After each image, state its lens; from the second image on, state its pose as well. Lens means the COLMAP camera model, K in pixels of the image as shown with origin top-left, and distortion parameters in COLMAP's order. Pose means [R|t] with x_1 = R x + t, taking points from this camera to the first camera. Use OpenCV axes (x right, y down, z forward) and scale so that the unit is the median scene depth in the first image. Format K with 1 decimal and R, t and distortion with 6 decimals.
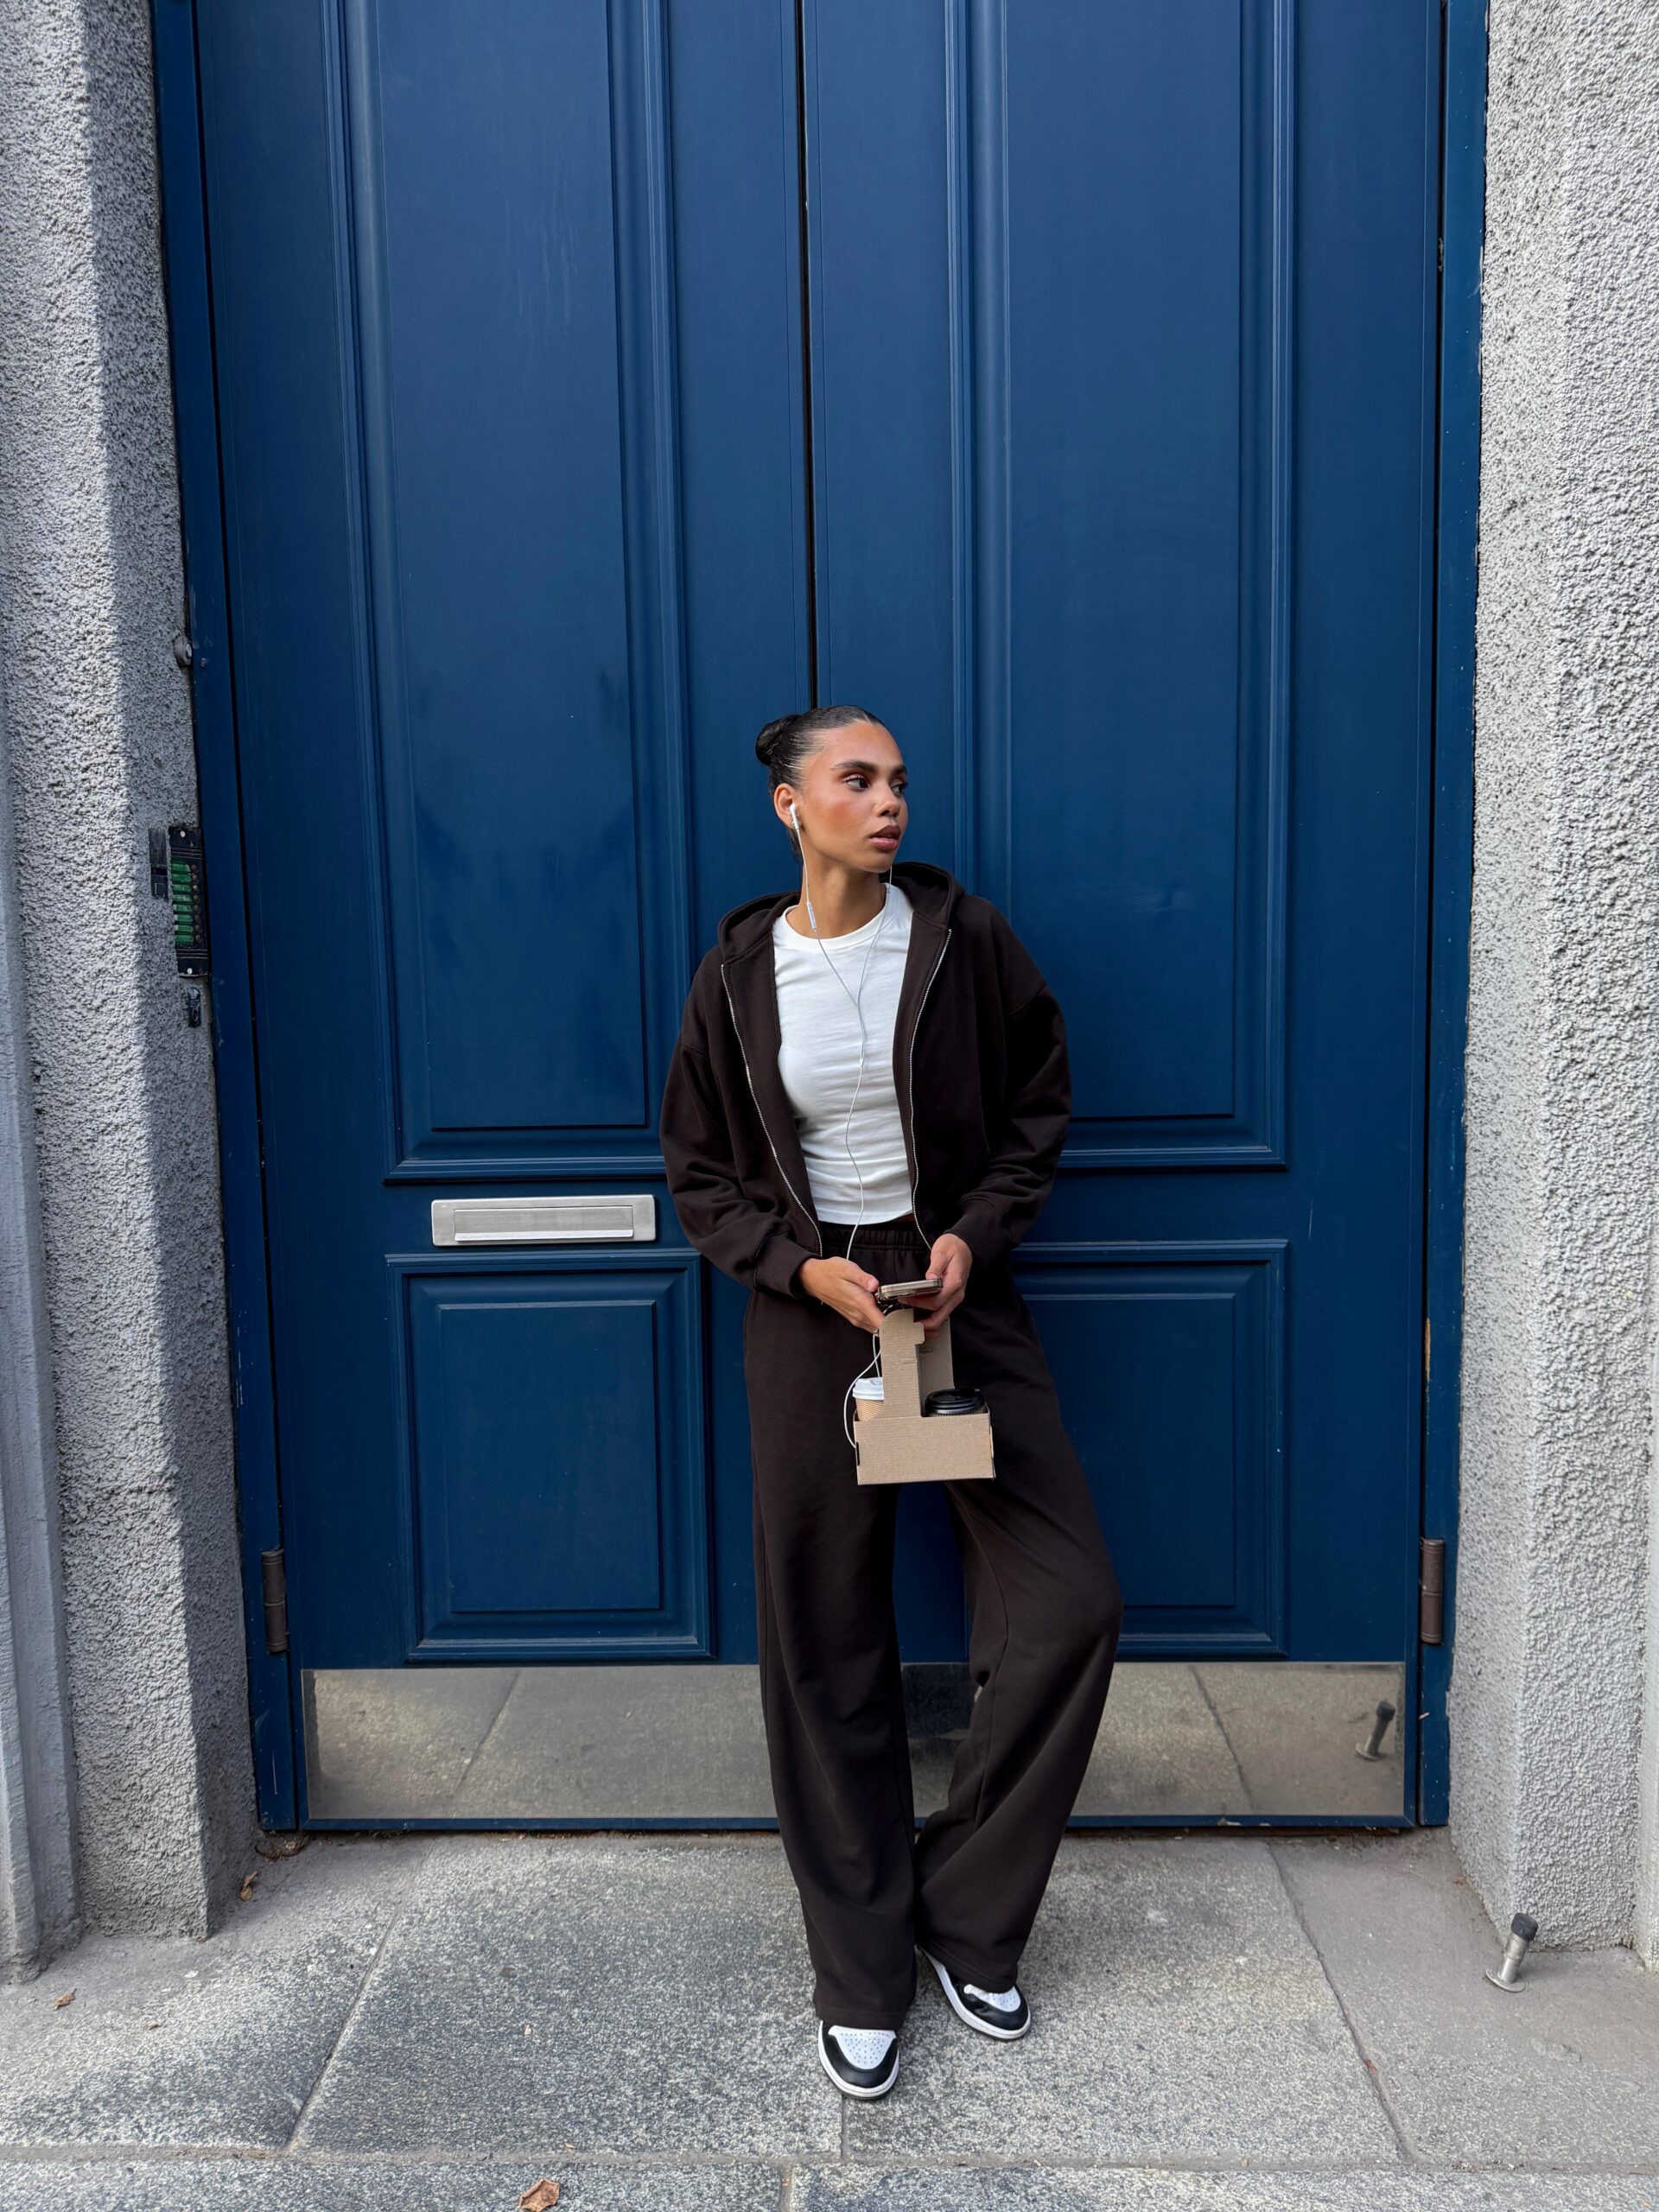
lens RADIAL K [[1553.2, 0, 817.9], [0, 1553.2, 1115.7], [0, 0, 1]] dist [0.007532, -0.018028]
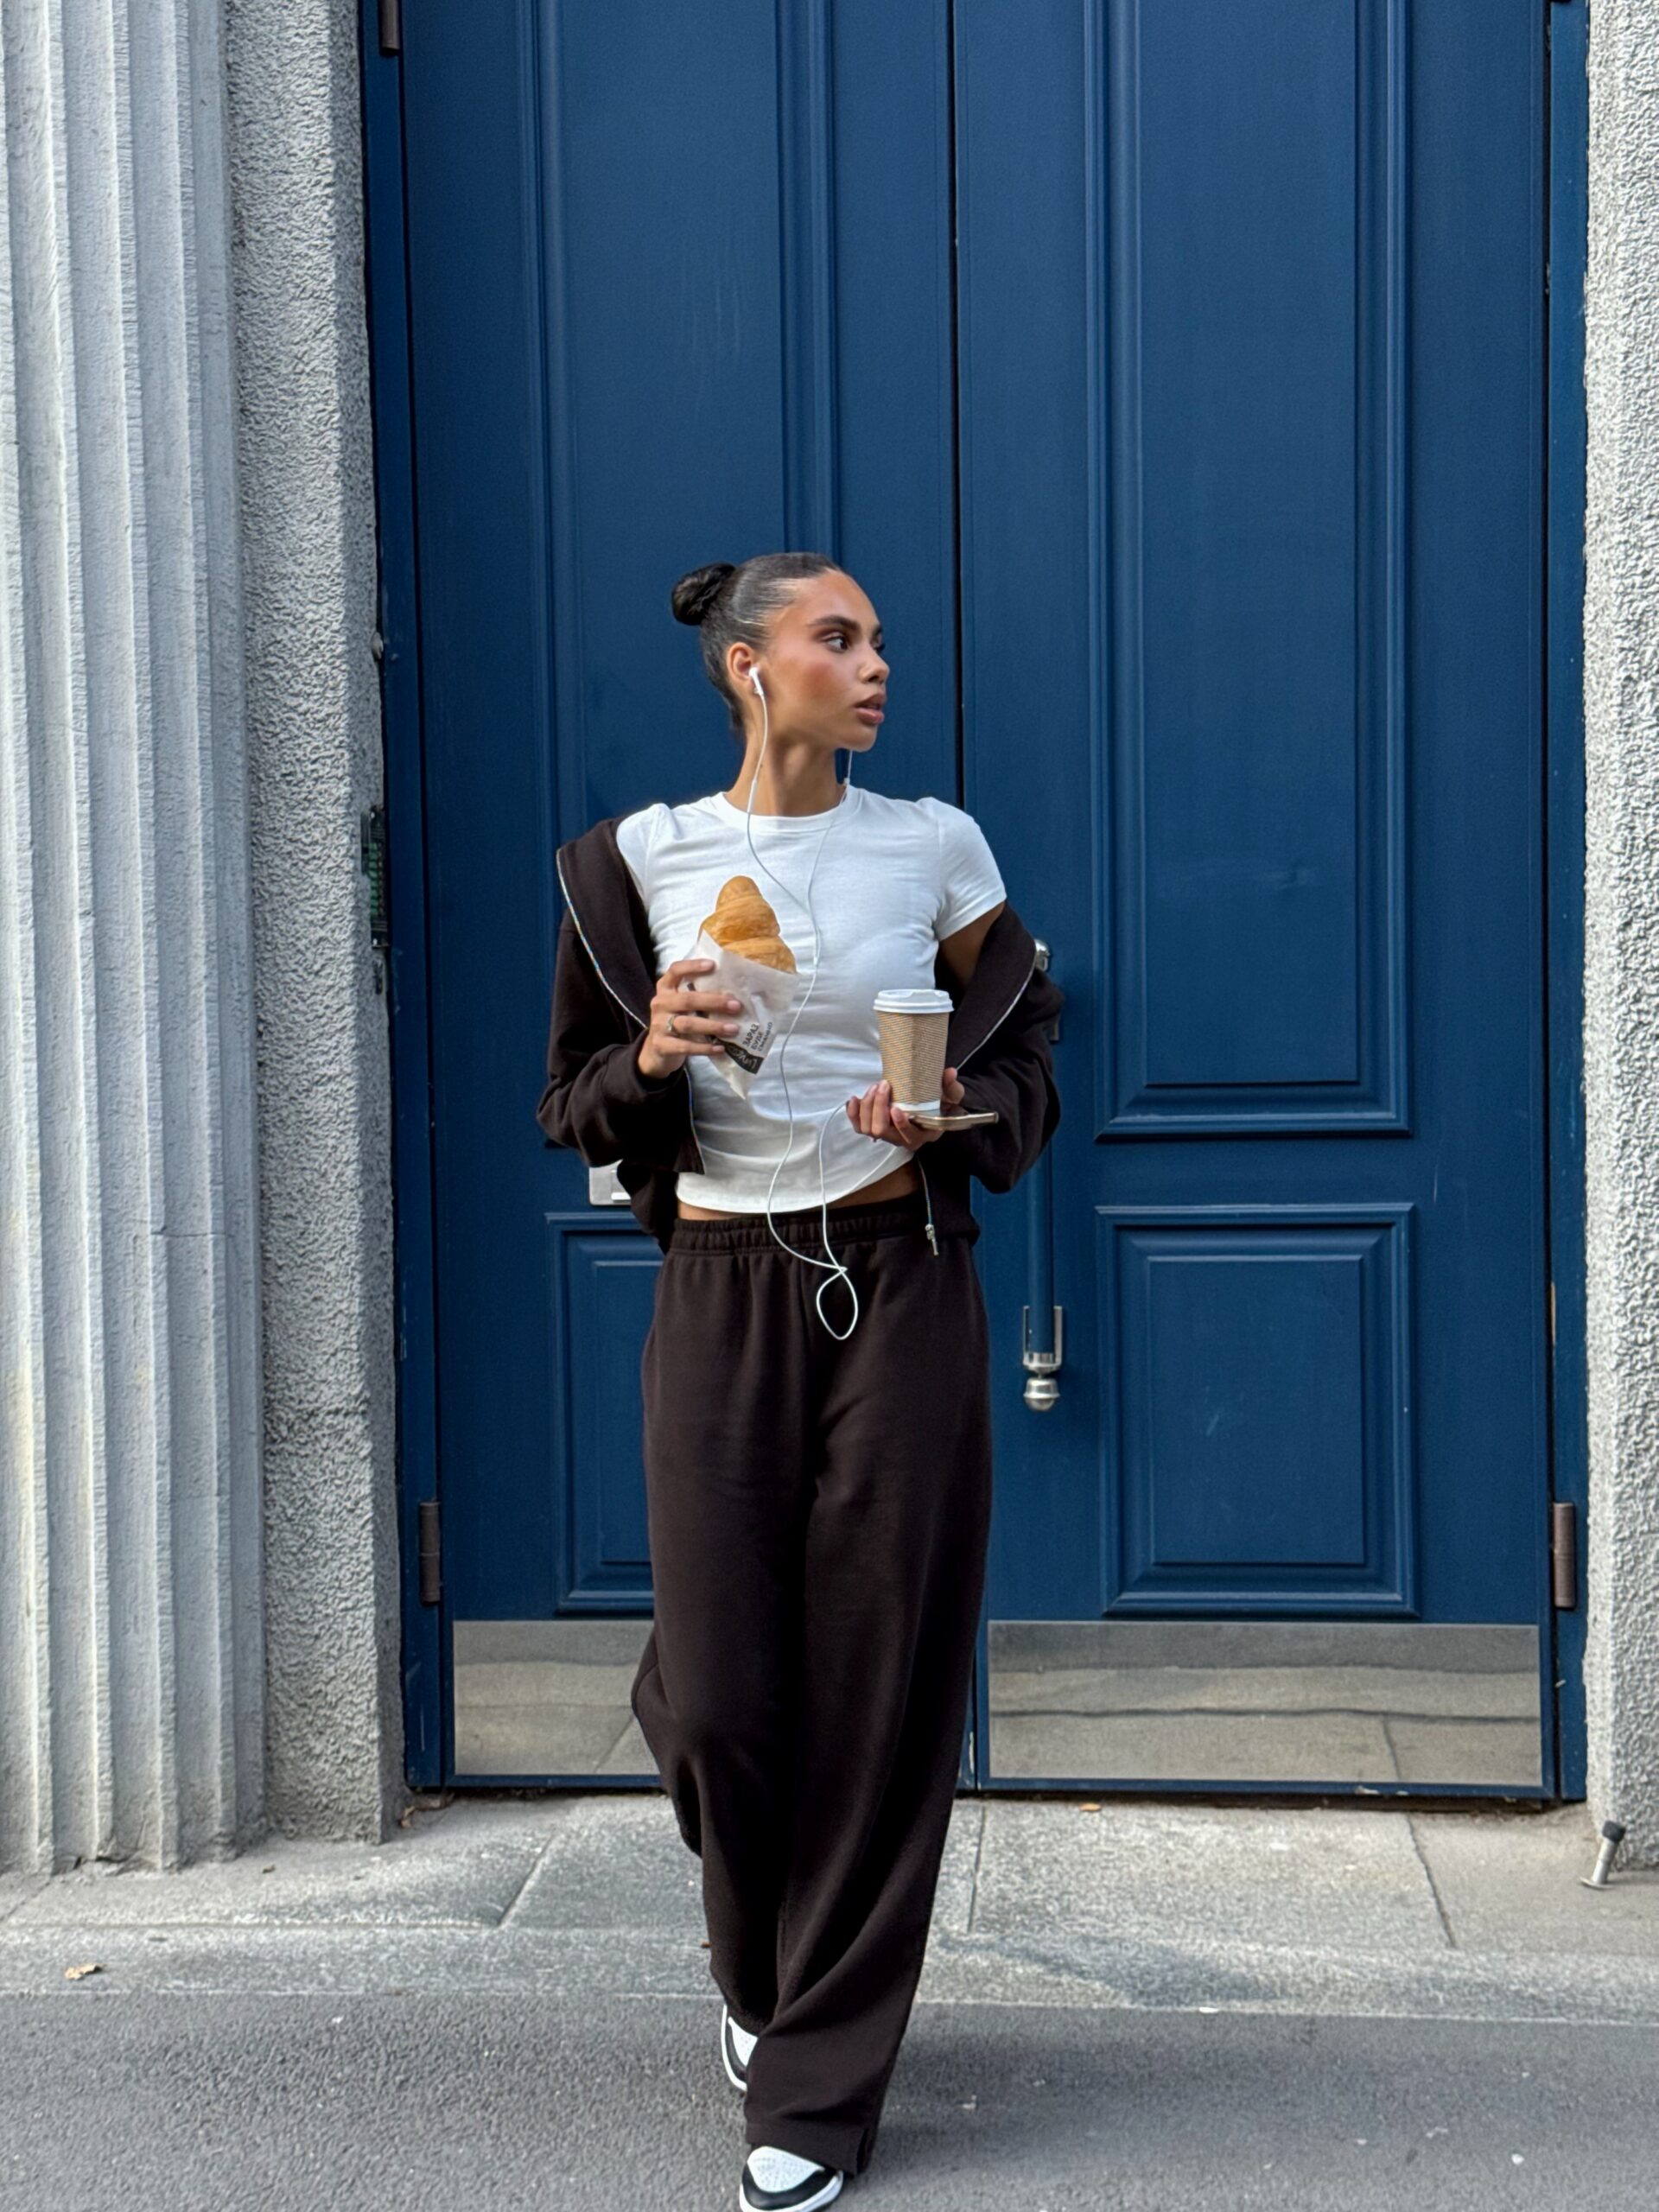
lens RADIAL K [[3056.2, 0, 833.2], [0, 3056.2, 1126.3], [0, 0, 1]] dist [0.084816, 0.000000]
pose [[0.998323, 0.007260, -0.057440, 0.034987], [-0.010279, 0.998571, -0.052445, 0.148356], [0.056977, 0.052947, 0.996971, -1.132662]]
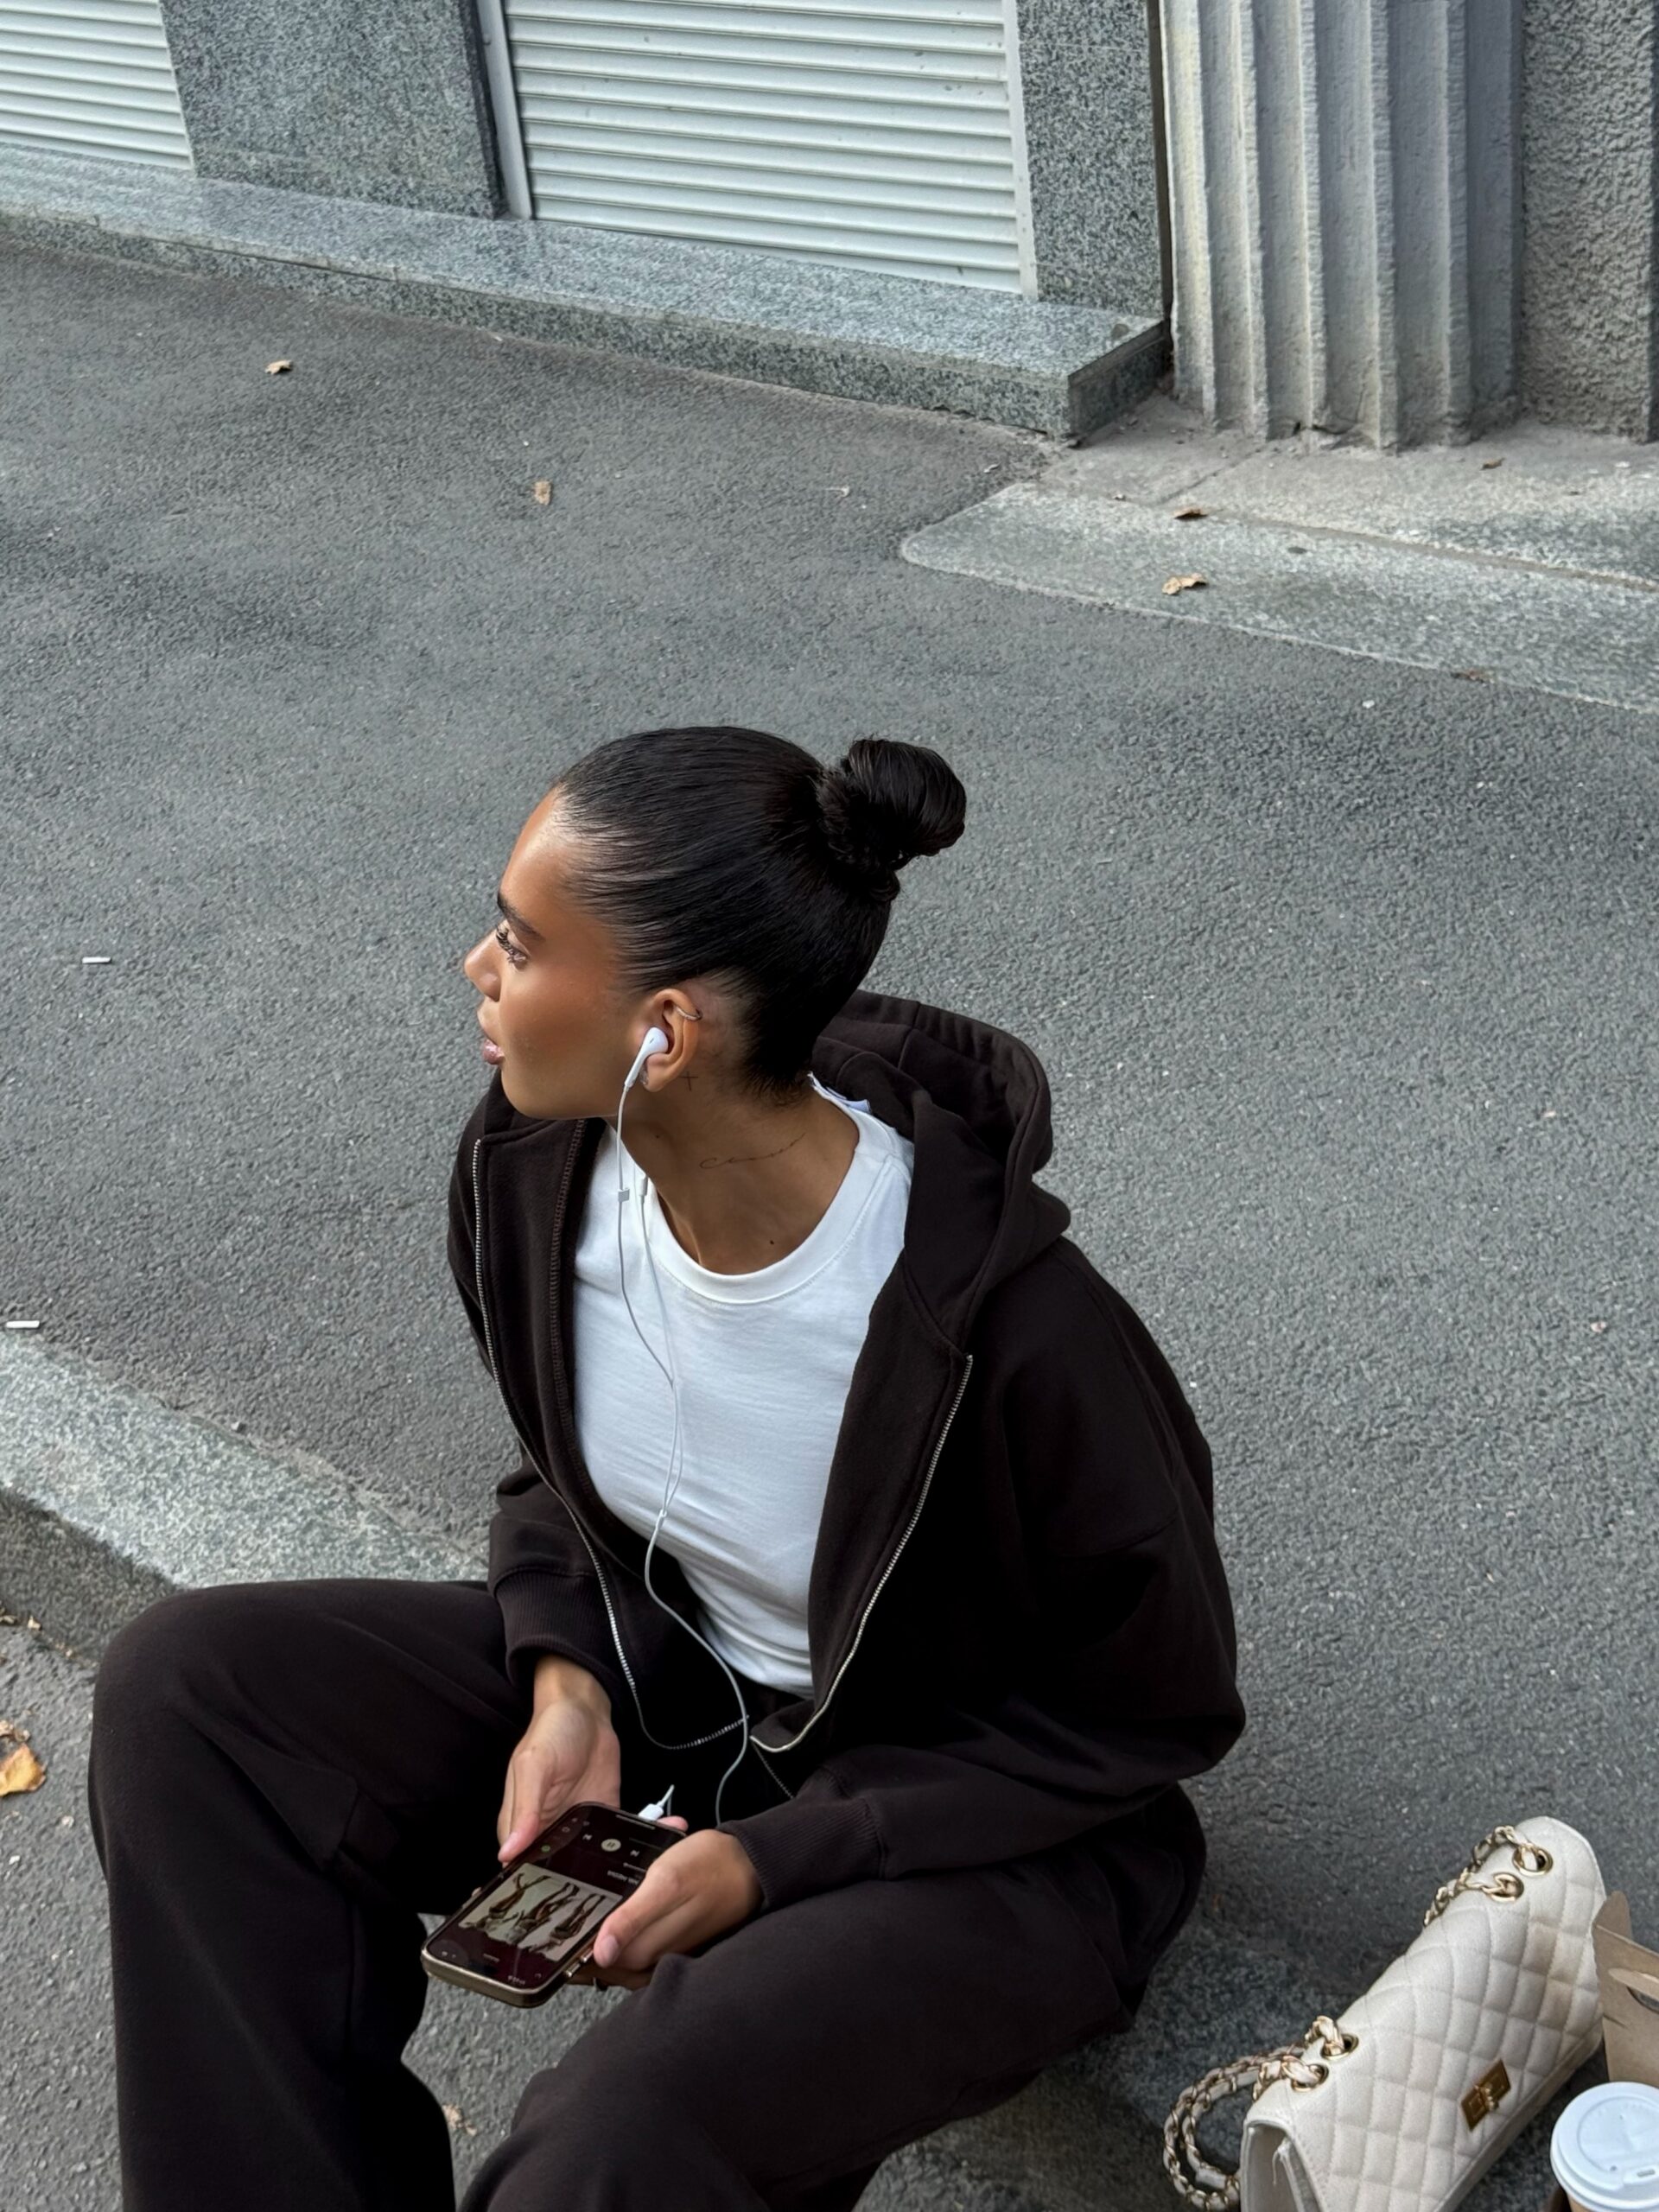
lens RADIAL K [[3336.6, 0, 792.8], [0, 3336.6, 1112.7], [0, 0, 1]] dist [0.094150, 0.000000]
pose [[0.763378, 0.263697, -0.589676, 0.464750], [0.041216, 0.891134, 0.451864, -0.010138], [0.644636, -0.369247, 0.669404, -0.729688]]
